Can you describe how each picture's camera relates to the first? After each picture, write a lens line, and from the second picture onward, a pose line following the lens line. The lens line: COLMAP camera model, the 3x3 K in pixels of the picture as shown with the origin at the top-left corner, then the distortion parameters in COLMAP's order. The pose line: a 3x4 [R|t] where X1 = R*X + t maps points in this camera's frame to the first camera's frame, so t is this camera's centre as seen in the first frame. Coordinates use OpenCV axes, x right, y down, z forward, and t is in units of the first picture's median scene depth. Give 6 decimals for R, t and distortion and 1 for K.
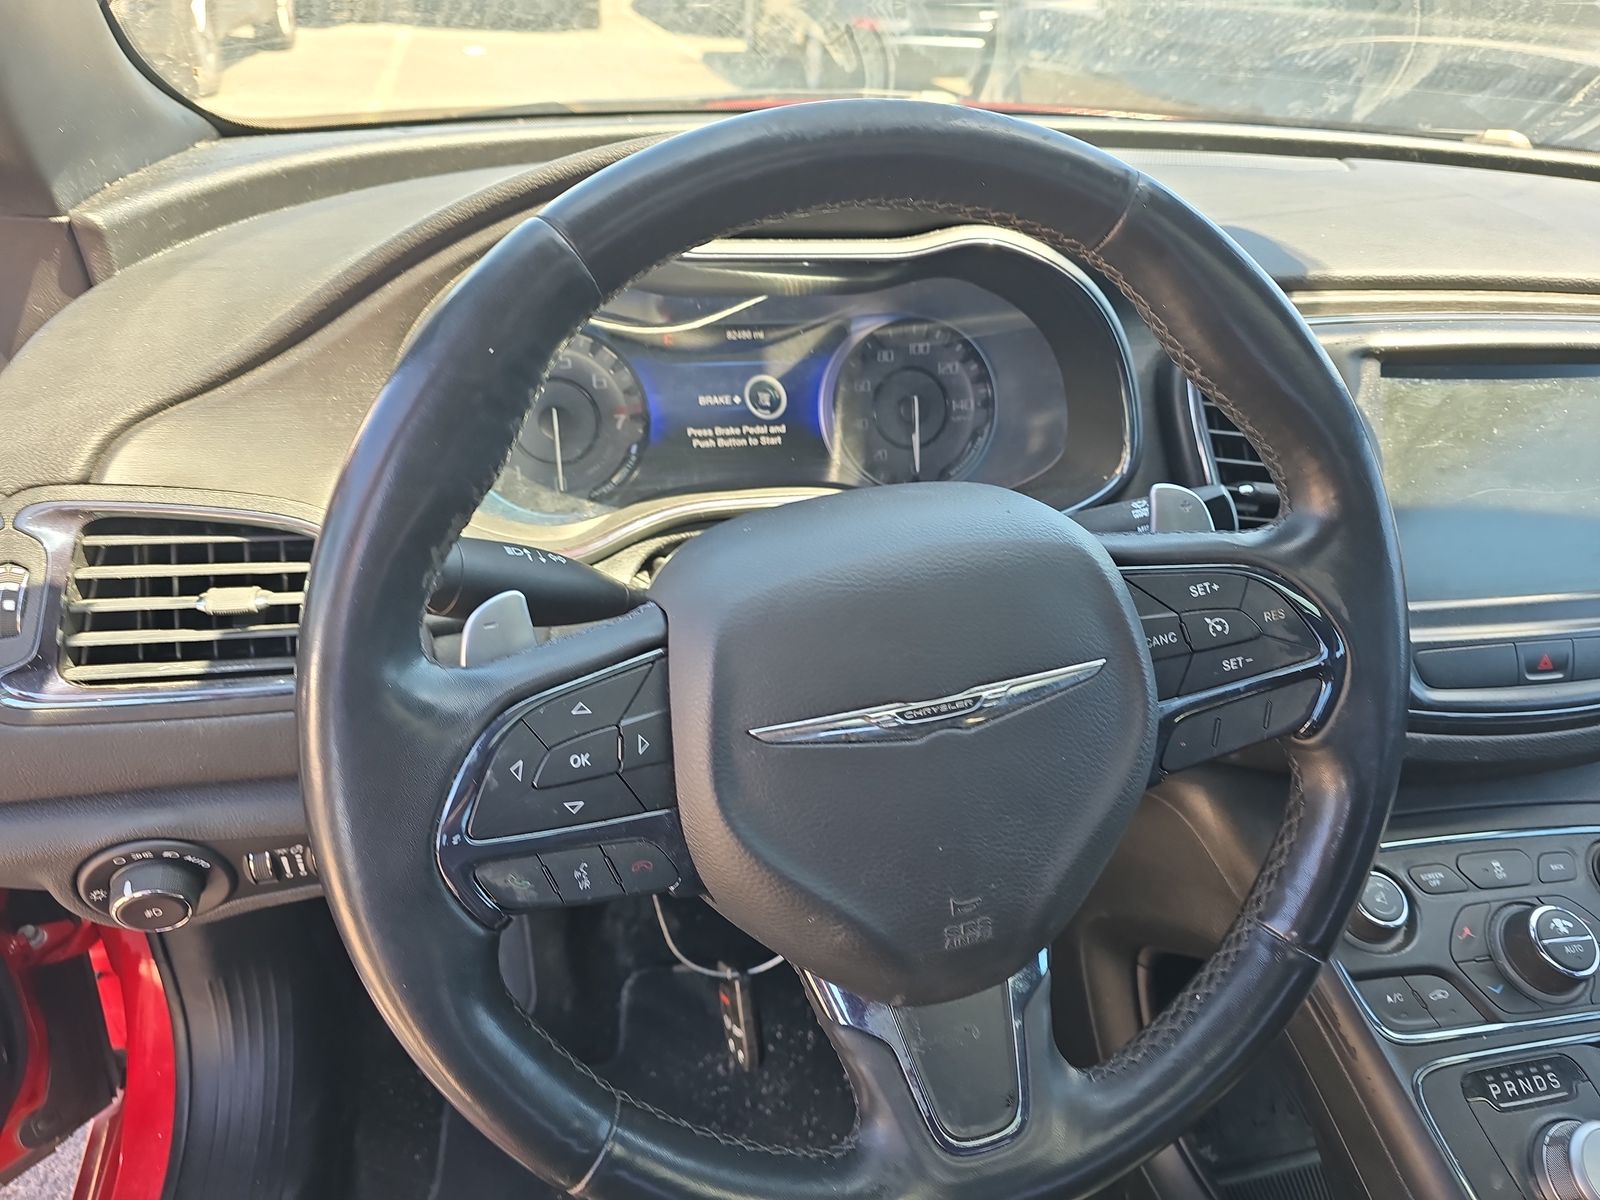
lens RADIAL K [[1087.0, 0, 800.0], [0, 1087.0, 600.0], [0, 0, 1]] dist [0.011468, 0.001400]
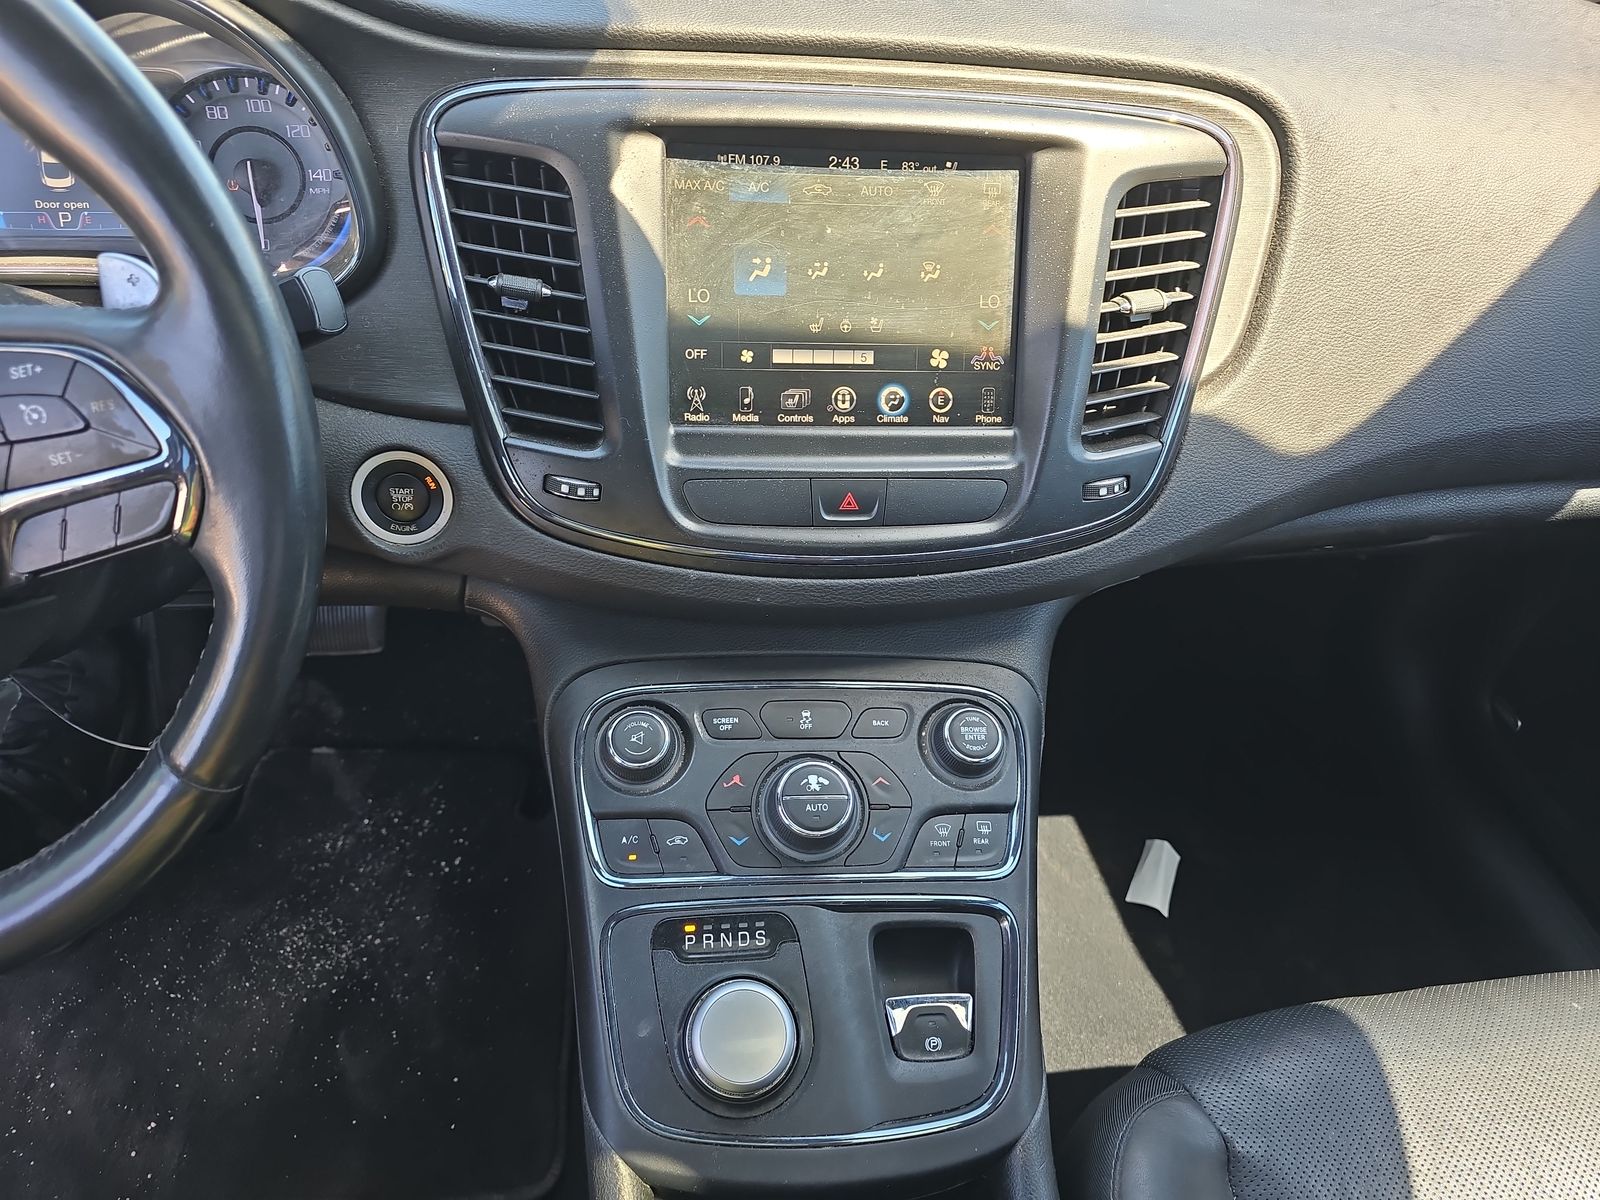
lens RADIAL K [[1064.1, 0, 800.1], [0, 1064.1, 570.8], [0, 0, 1]] dist [0.047429, -0.001344]
pose [[0.990883, 0.077345, -0.110308, 0.738631], [-0.060624, 0.987186, 0.147613, -0.012442], [0.120312, -0.139580, 0.982875, 0.128816]]
